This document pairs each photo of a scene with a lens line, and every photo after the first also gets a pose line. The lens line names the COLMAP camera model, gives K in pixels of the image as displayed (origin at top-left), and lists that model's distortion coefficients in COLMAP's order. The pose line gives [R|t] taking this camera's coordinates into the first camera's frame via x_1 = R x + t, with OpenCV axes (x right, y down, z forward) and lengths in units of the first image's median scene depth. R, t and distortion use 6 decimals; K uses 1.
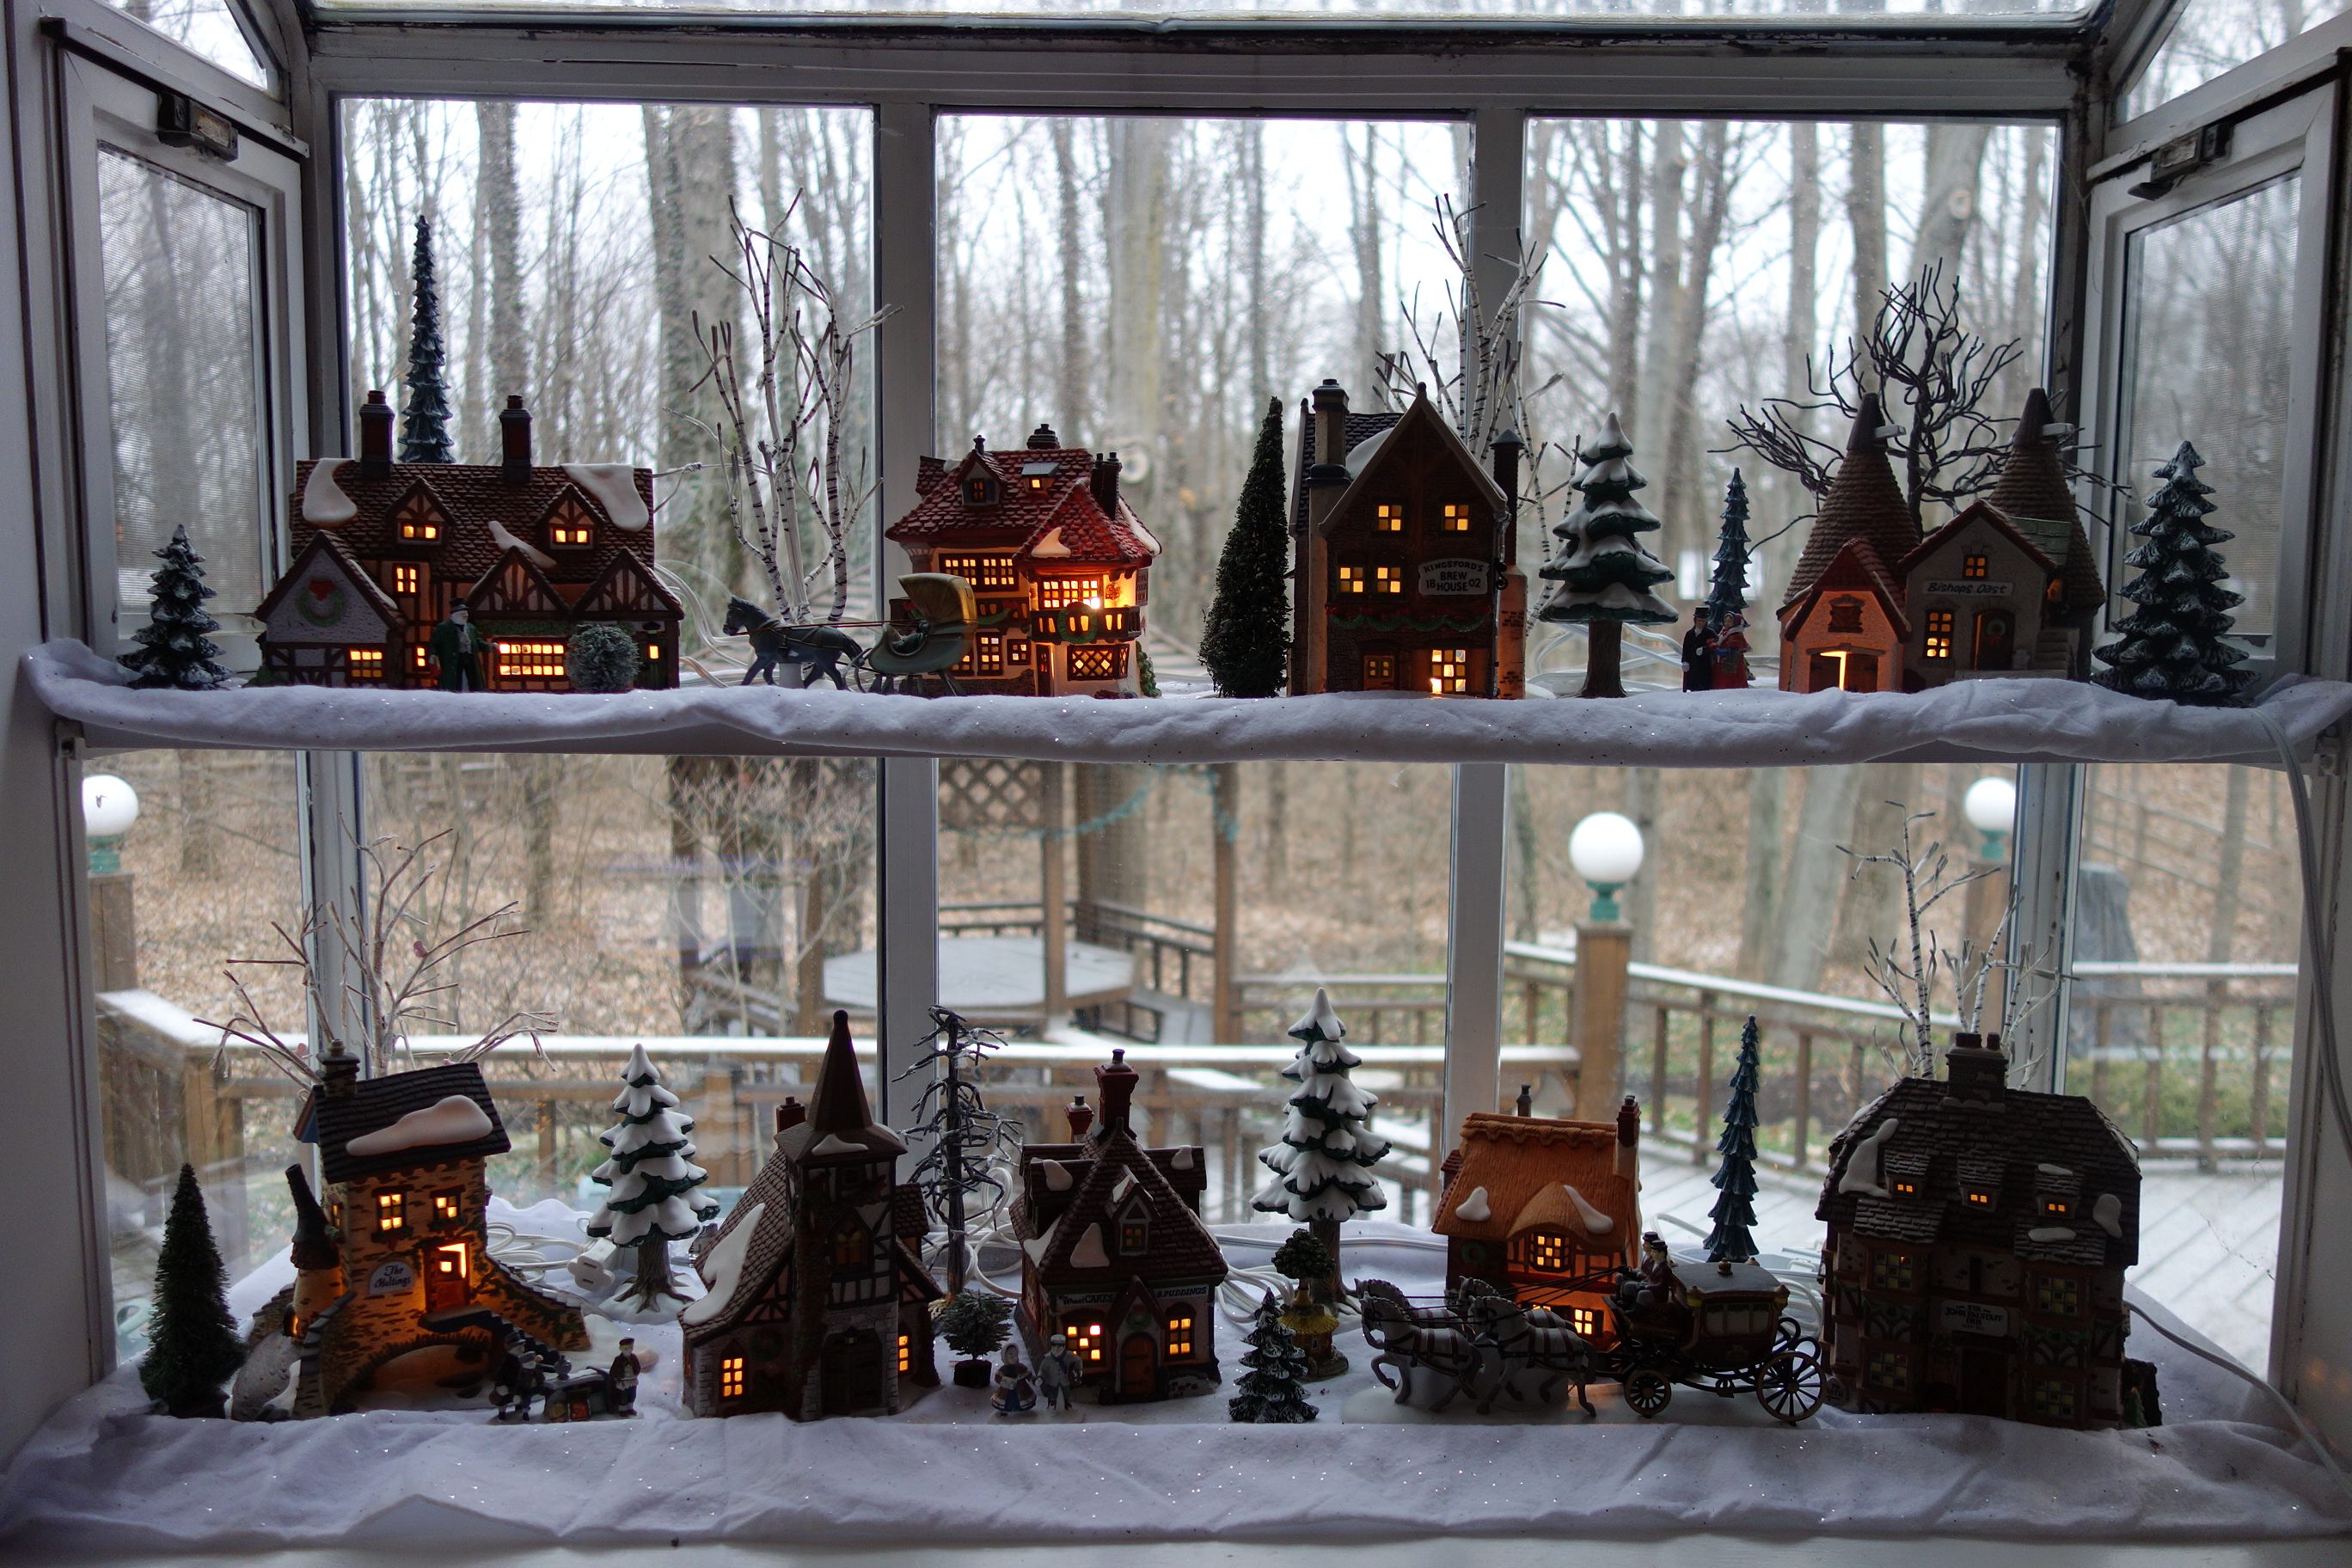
lens RADIAL K [[1835.7, 0, 1178.1], [0, 1835.7, 783.3], [0, 0, 1]] dist [0.003285, -0.001958]
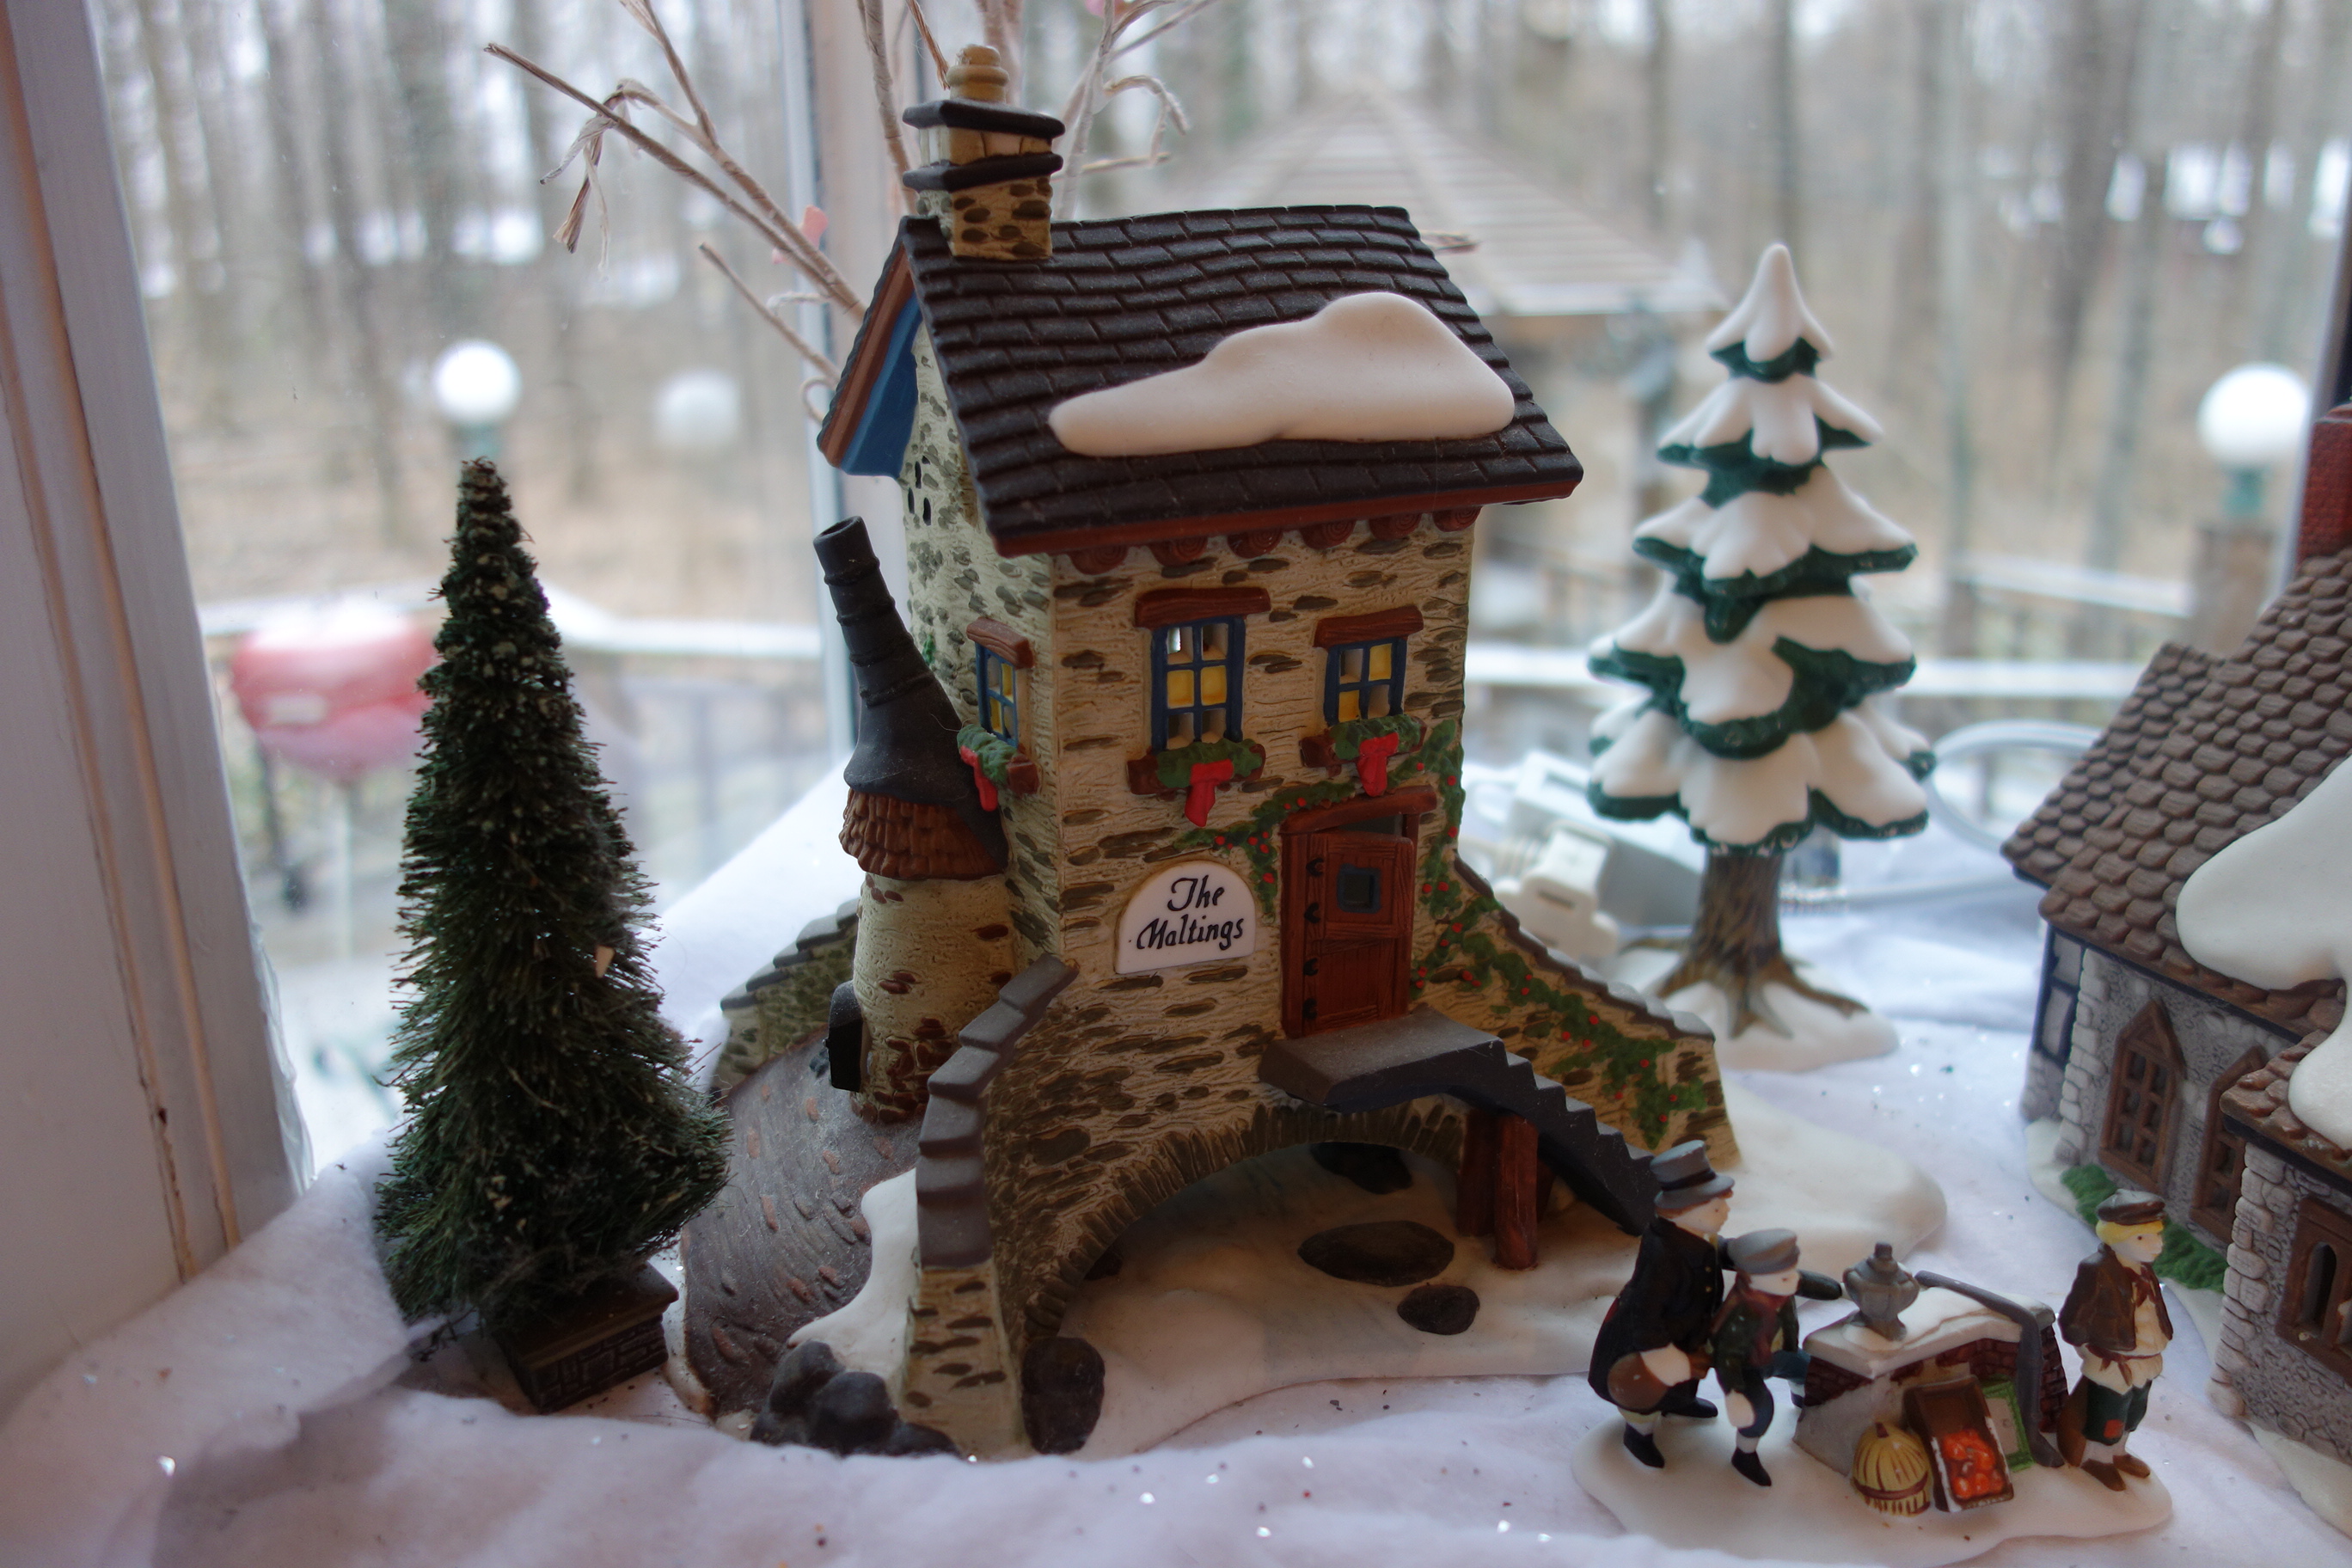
lens RADIAL K [[1837.0, 0, 1176.5], [0, 1837.0, 779.4], [0, 0, 1]] dist [0.010141, -0.001903]
pose [[0.983424, 0.032735, -0.178342, -0.371806], [0.001310, 0.982260, 0.187519, 0.190814], [0.181317, -0.184644, 0.965935, 0.714409]]
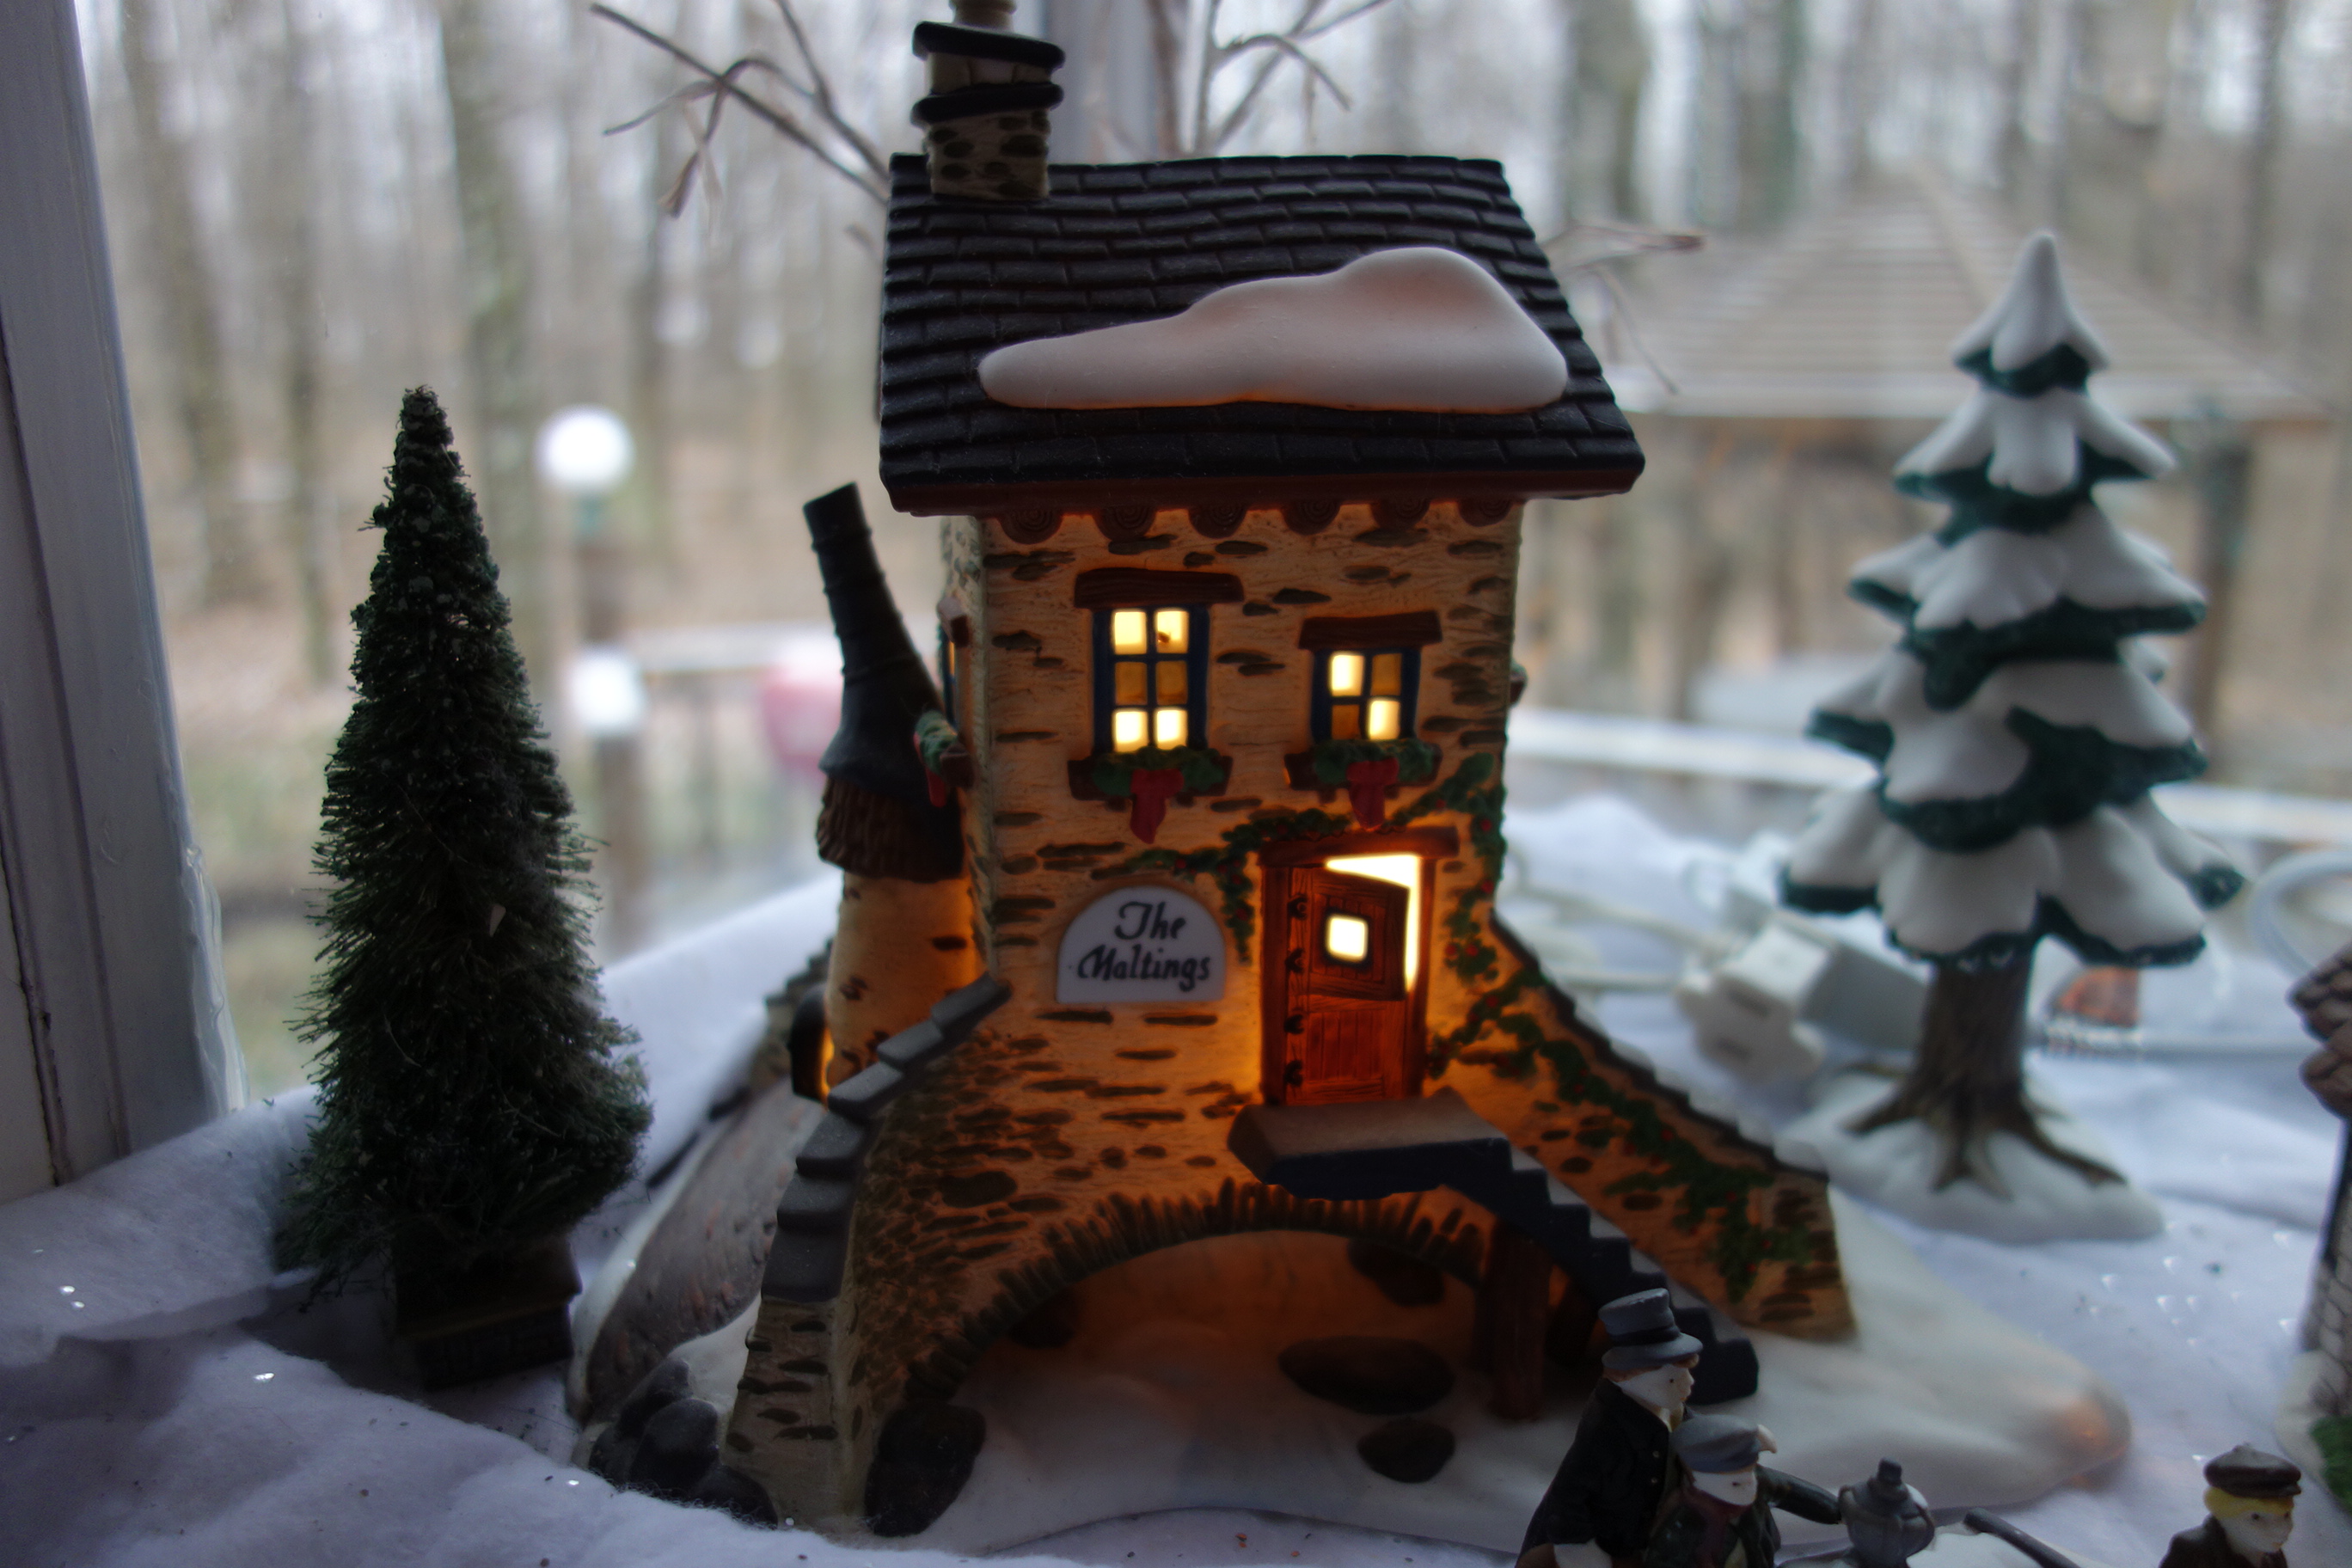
lens RADIAL K [[1830.5, 0, 1178.9], [0, 1830.5, 783.2], [0, 0, 1]] dist [0.003811, -0.003644]
pose [[0.898581, 0.107329, -0.425480, -0.313924], [-0.045268, 0.987126, 0.153404, 0.204347], [0.436468, -0.118585, 0.891871, 0.767507]]
